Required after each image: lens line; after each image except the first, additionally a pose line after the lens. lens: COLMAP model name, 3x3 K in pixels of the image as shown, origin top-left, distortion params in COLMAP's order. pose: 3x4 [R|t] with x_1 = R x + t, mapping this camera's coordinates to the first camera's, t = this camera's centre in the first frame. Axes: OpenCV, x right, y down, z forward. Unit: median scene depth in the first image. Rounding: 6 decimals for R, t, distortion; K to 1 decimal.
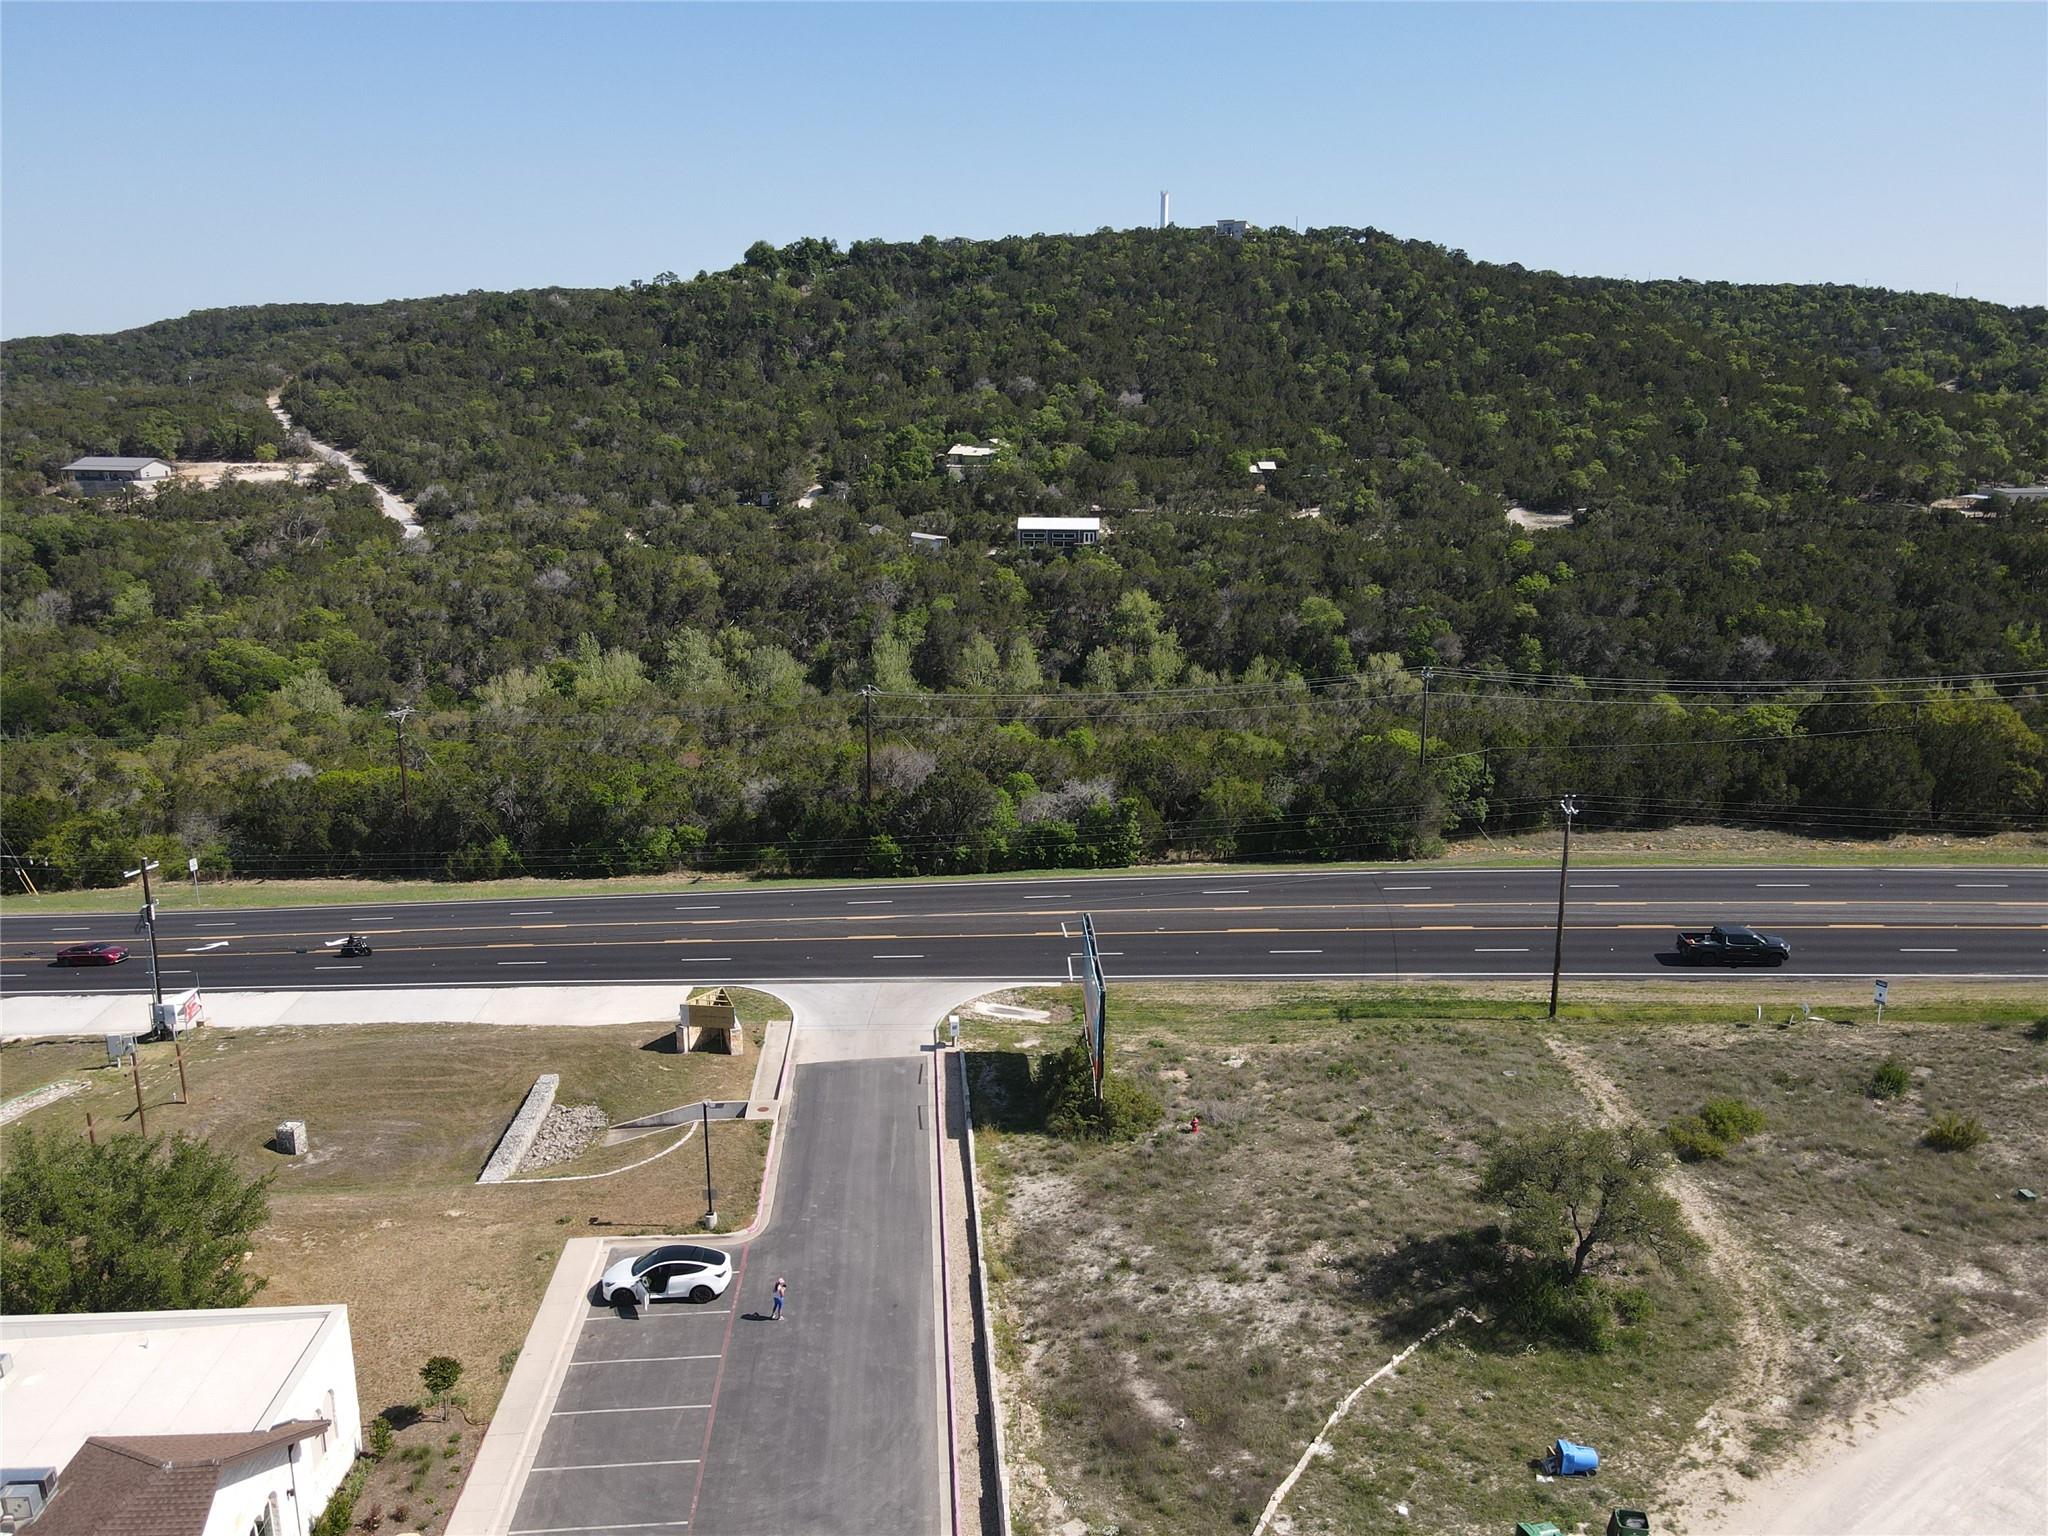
lens RADIAL K [[1495.5, 0, 1036.8], [0, 1495.5, 758.6], [0, 0, 1]] dist [0.009329, 0.011216]
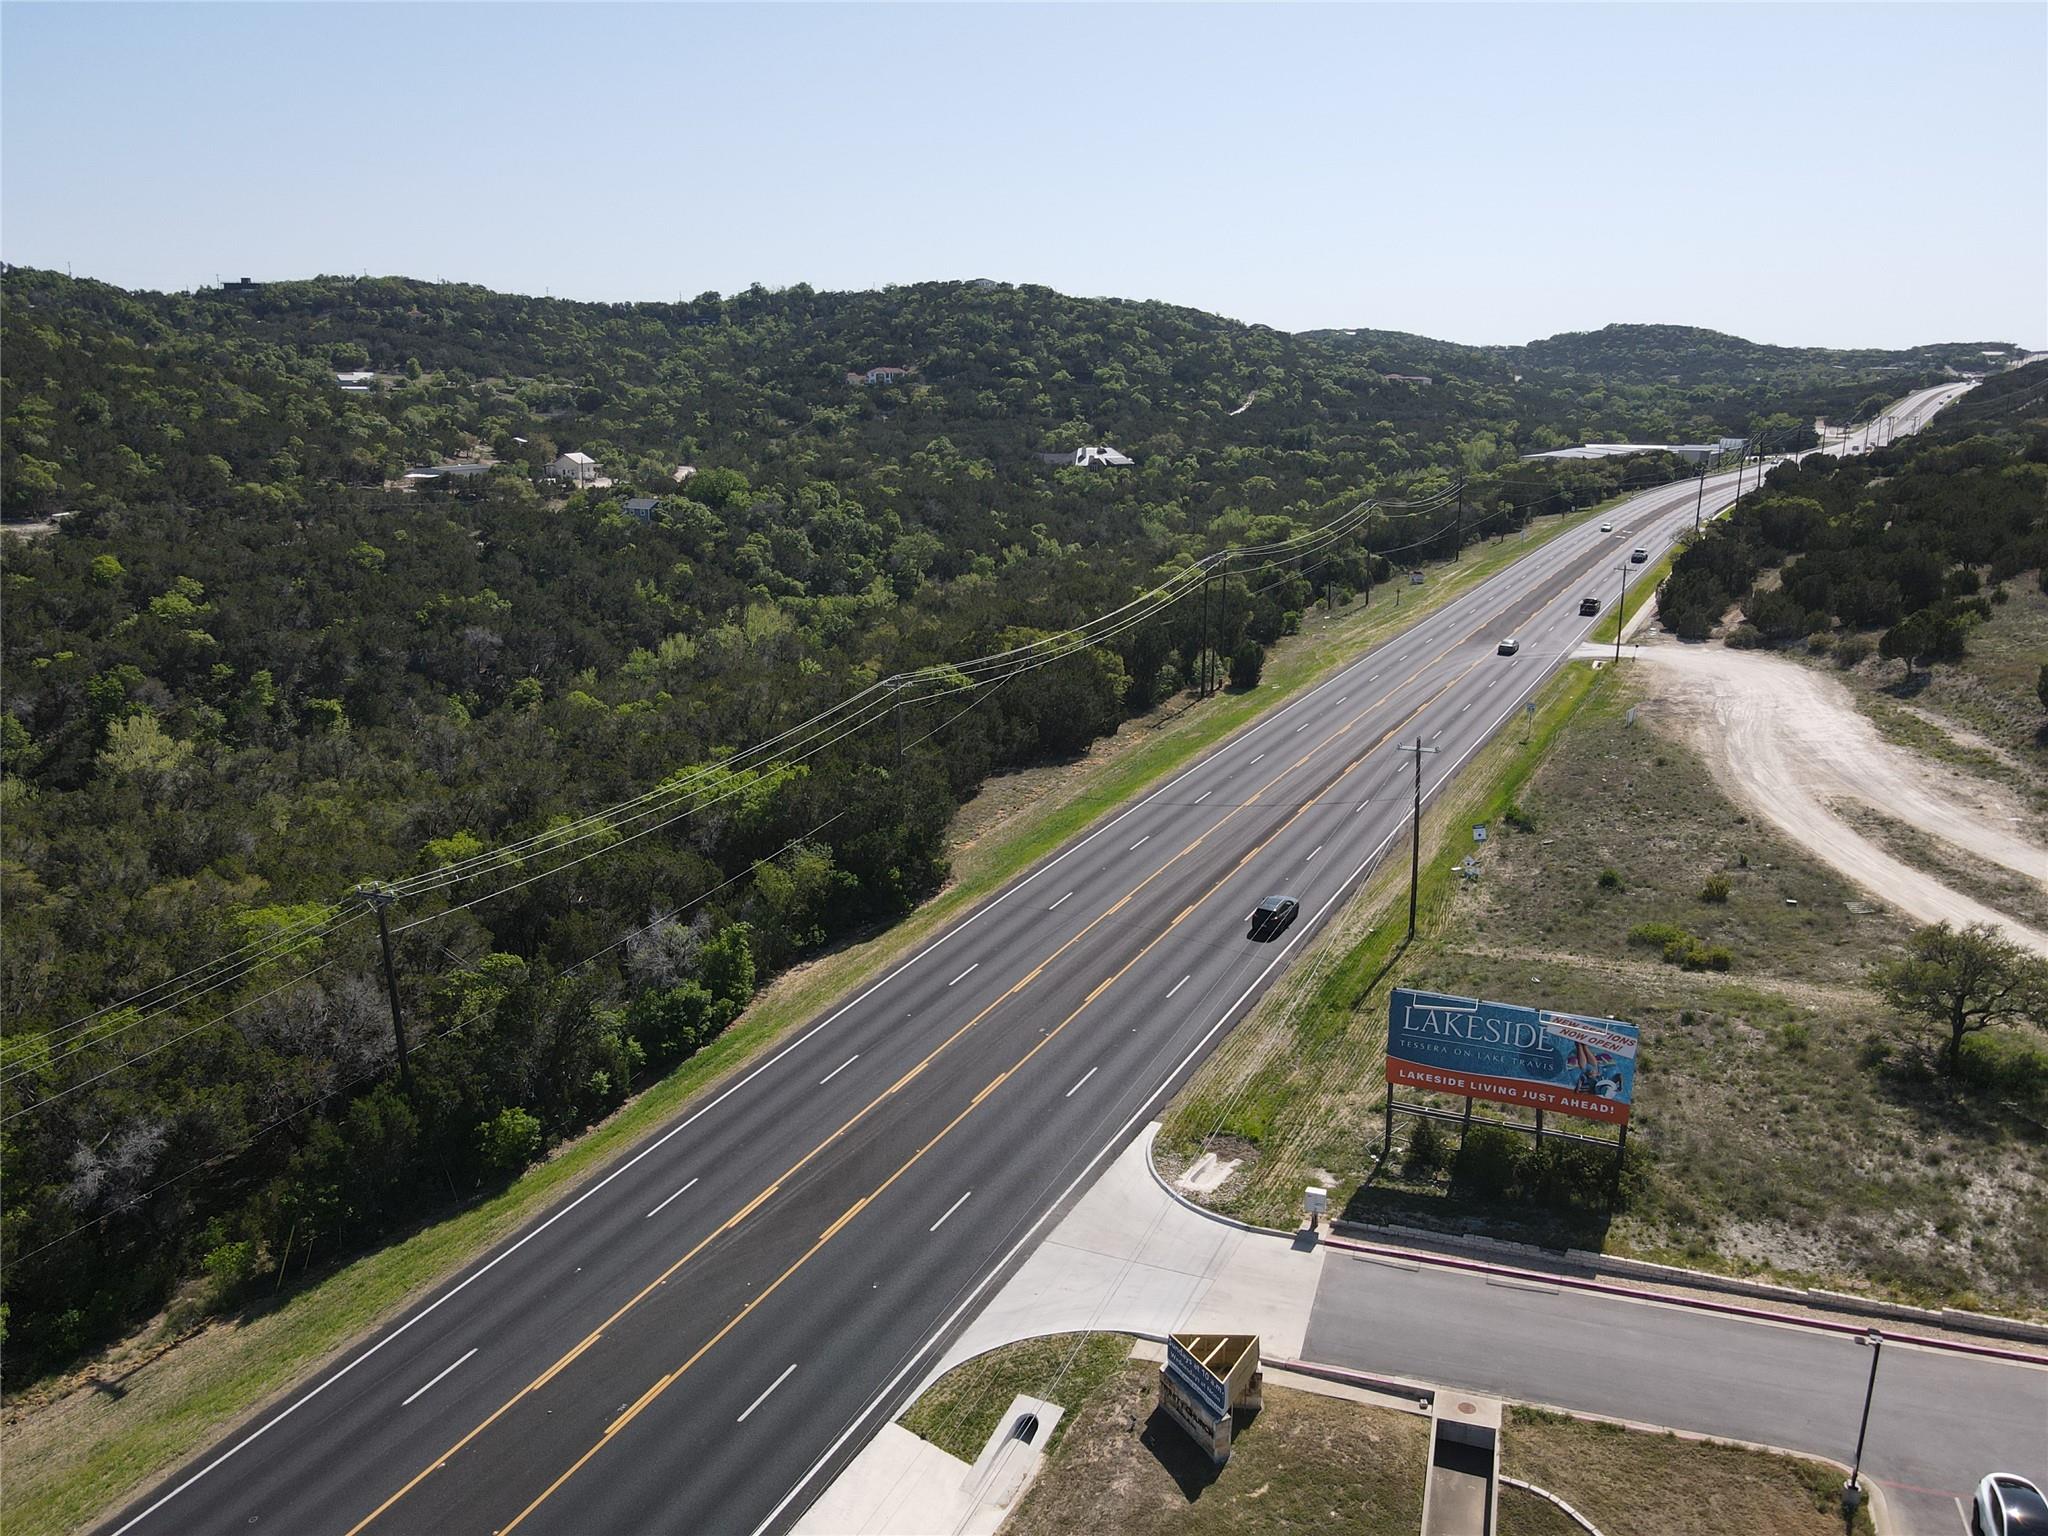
lens RADIAL K [[1495.5, 0, 1030.6], [0, 1495.5, 766.6], [0, 0, 1]] dist [0.009329, 0.011216]
pose [[0.403761, -0.227145, 0.886218, -0.516290], [0.213914, 0.965275, 0.149949, -0.125598], [-0.889505, 0.129031, 0.438329, 0.536041]]
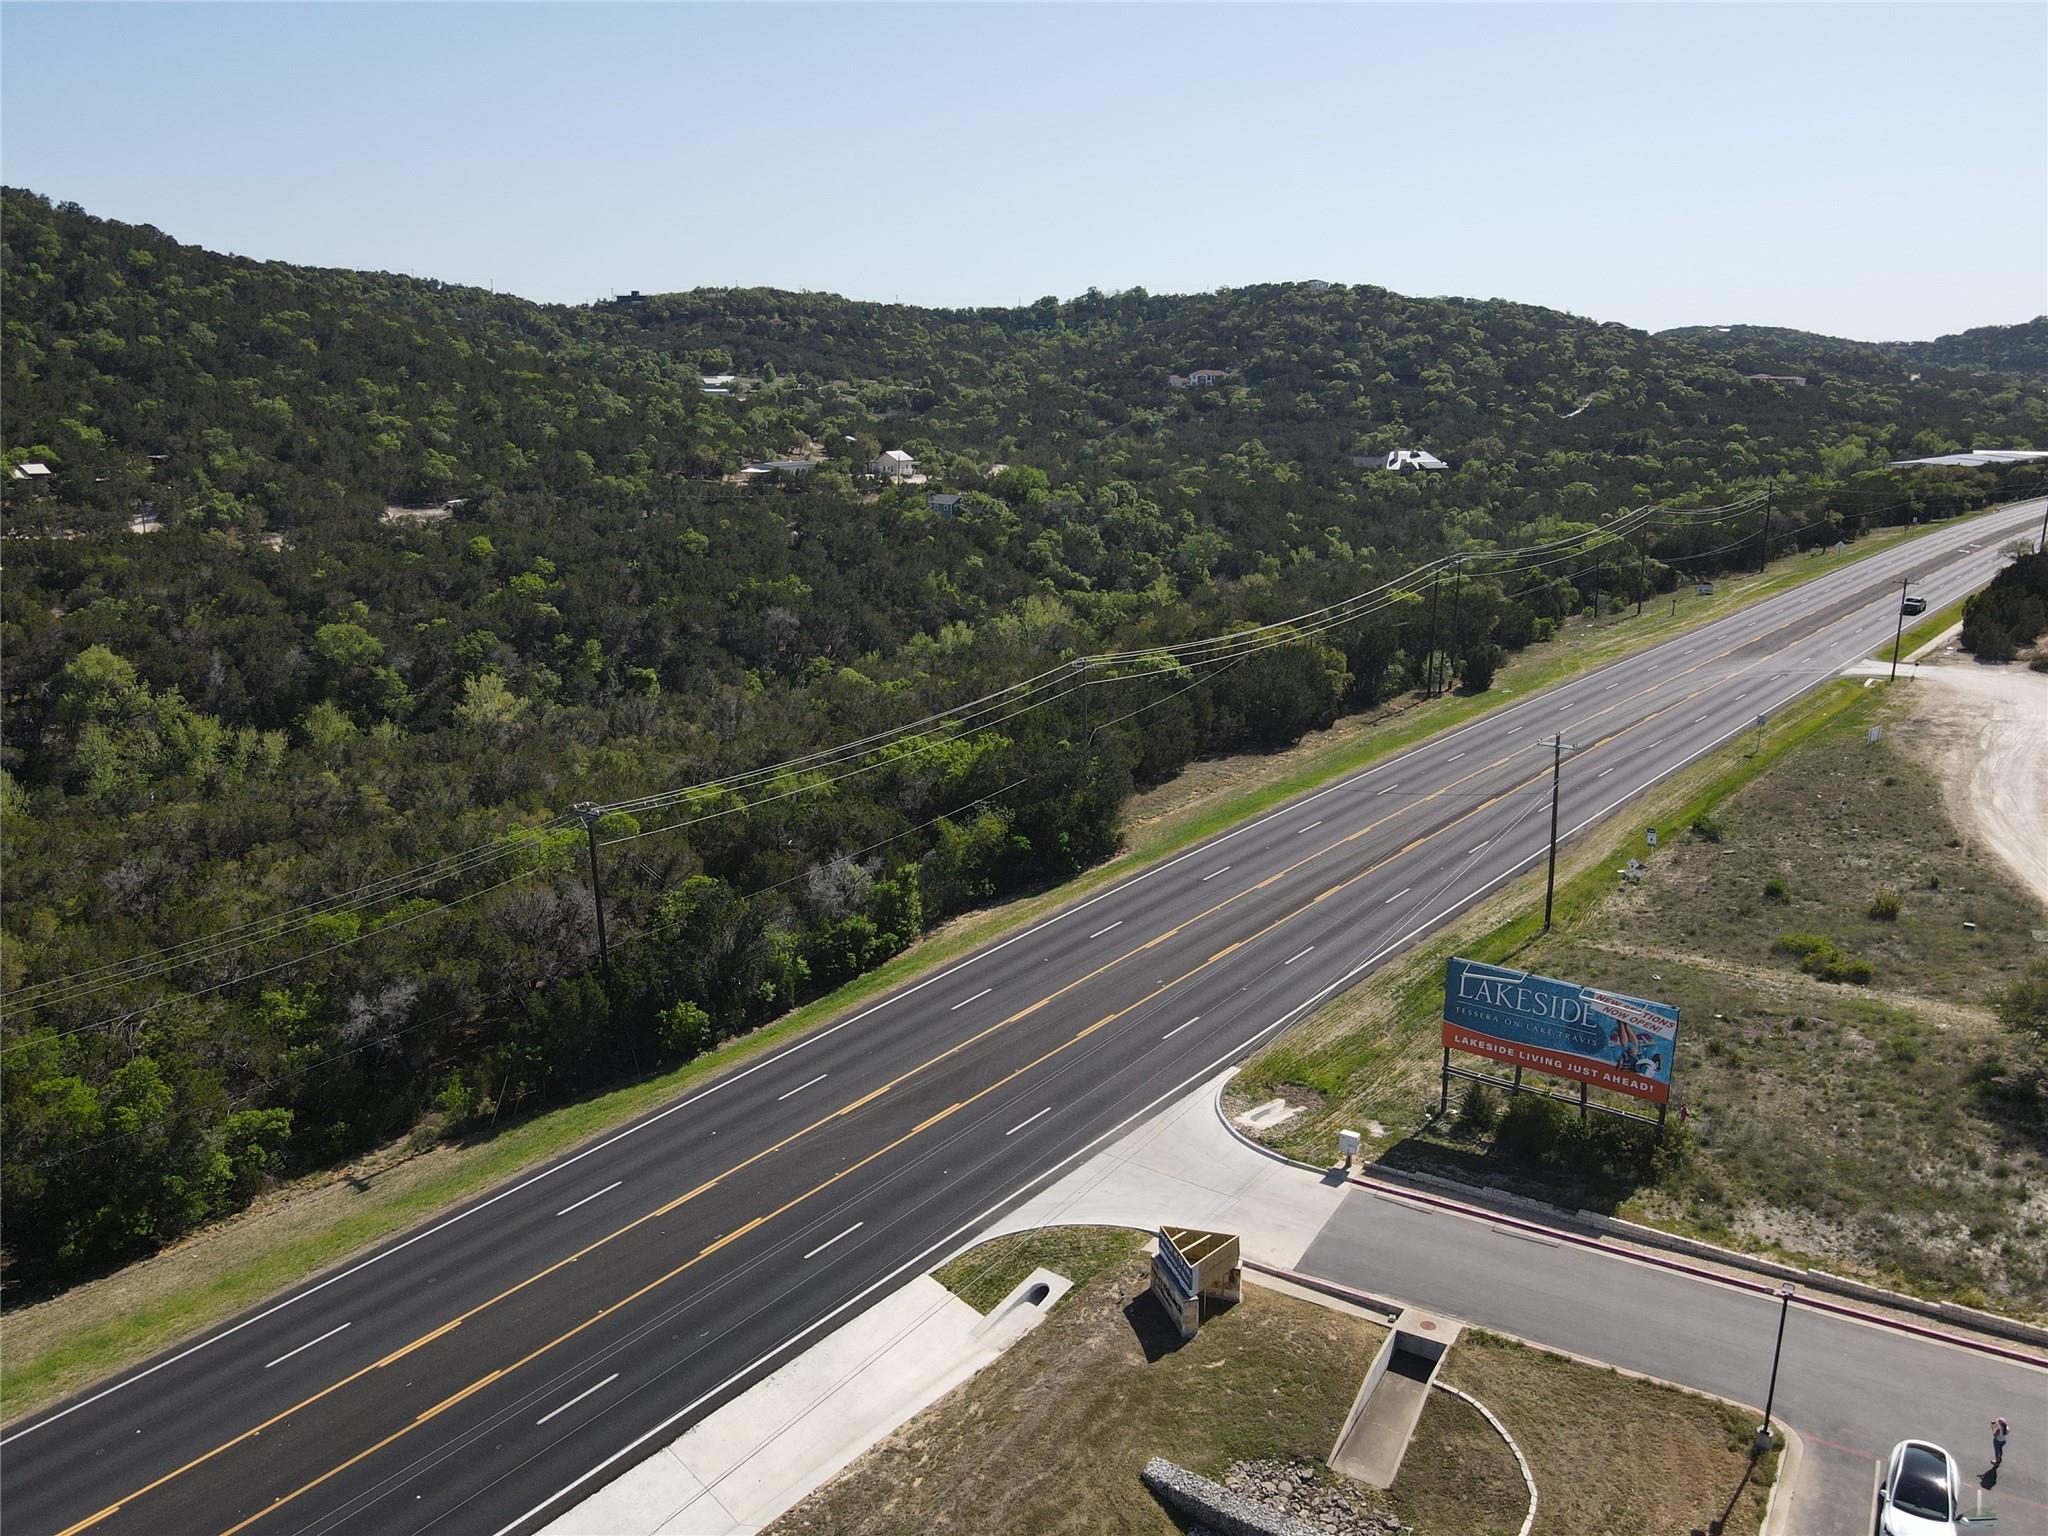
lens RADIAL K [[1495.5, 0, 1030.8], [0, 1495.5, 762.6], [0, 0, 1]] dist [0.009329, 0.011216]
pose [[0.594388, -0.197138, 0.779641, -0.533476], [0.188356, 0.976648, 0.103352, -0.101315], [-0.781809, 0.085419, 0.617639, 0.425866]]
